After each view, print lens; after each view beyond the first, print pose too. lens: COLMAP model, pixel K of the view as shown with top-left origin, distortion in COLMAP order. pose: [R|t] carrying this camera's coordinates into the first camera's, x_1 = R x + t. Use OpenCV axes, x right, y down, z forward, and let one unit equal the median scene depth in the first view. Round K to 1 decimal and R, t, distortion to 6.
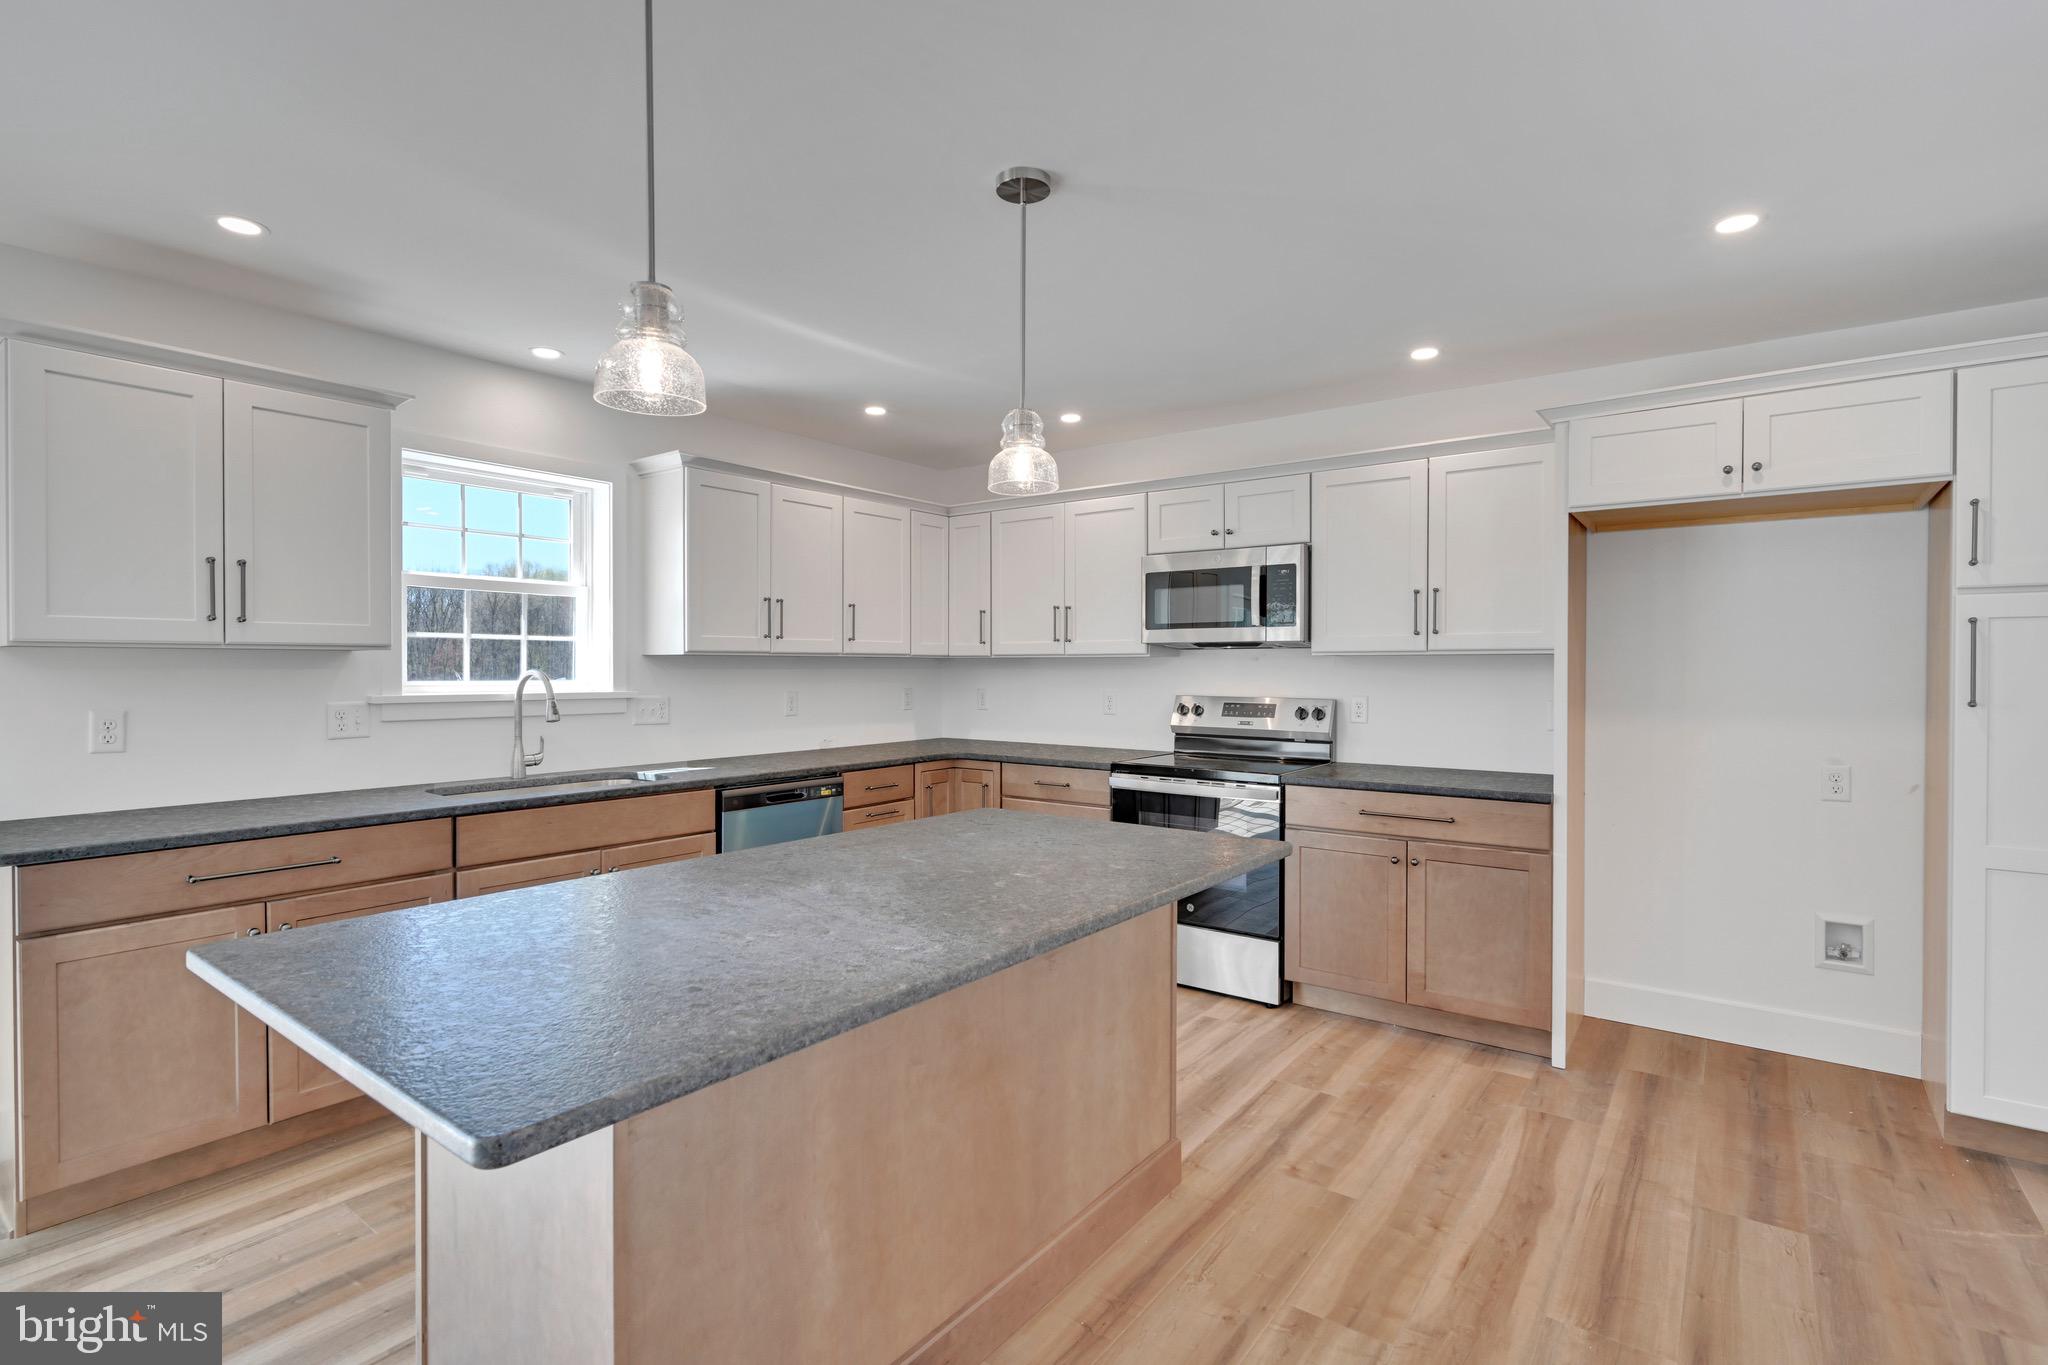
lens RADIAL K [[970.1, 0, 1022.4], [0, 970.1, 679.9], [0, 0, 1]] dist [-0.001337, 0.000682]
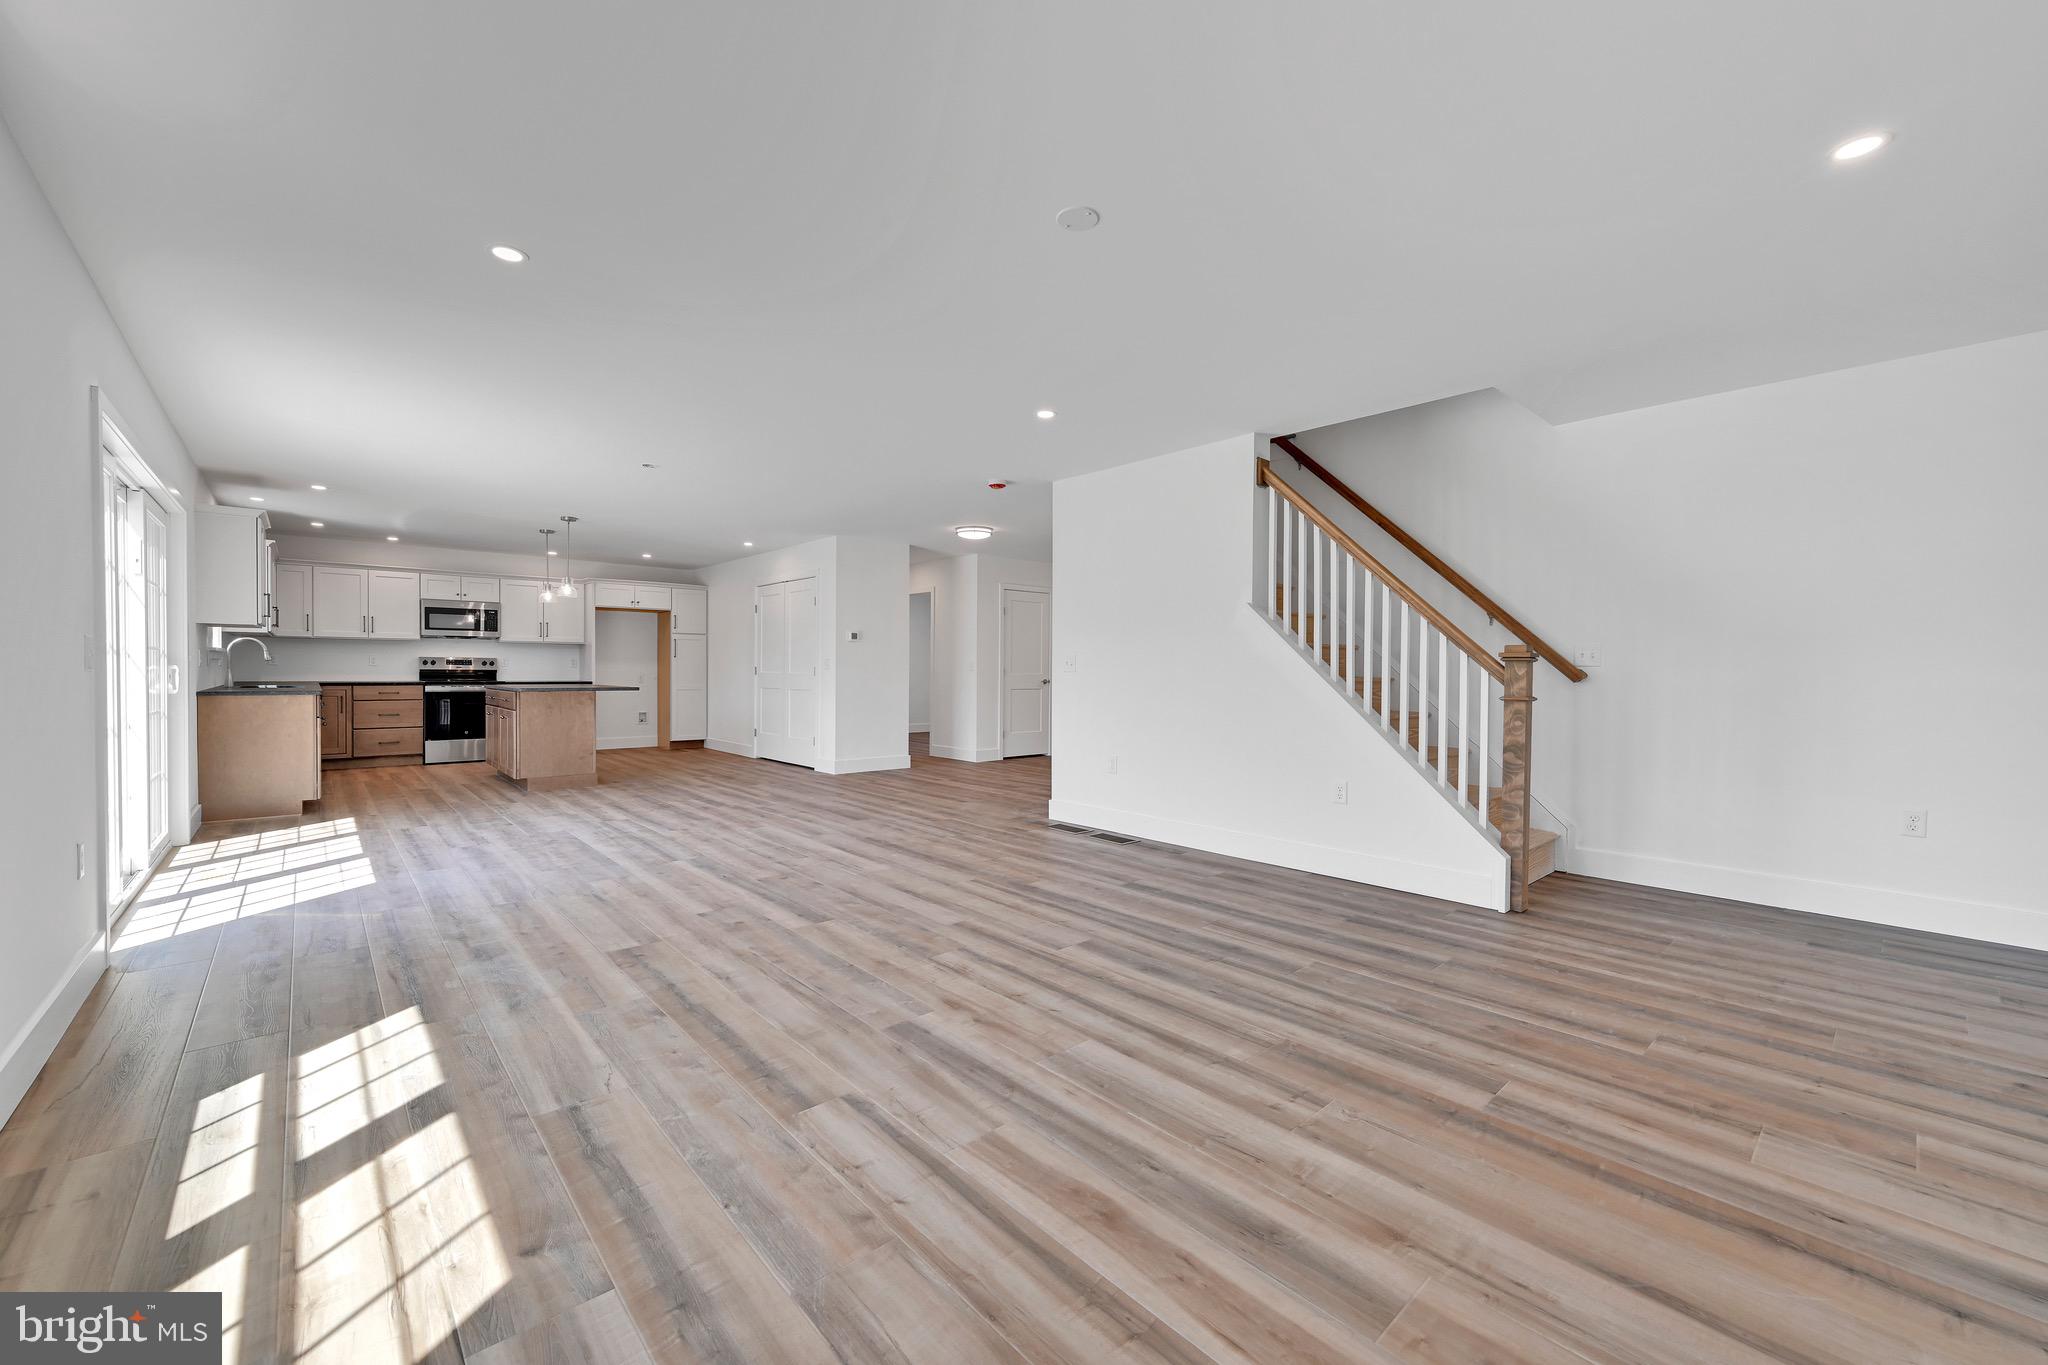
lens RADIAL K [[810.0, 0, 1012.0], [0, 810.0, 685.6], [0, 0, 1]] dist [-0.001479, 0.000333]
pose [[0.222206, -0.021024, 0.974773, -1.855593], [0.002415, 0.999776, 0.021013, 0.061478], [-0.974997, -0.002315, 0.222207, -1.104591]]
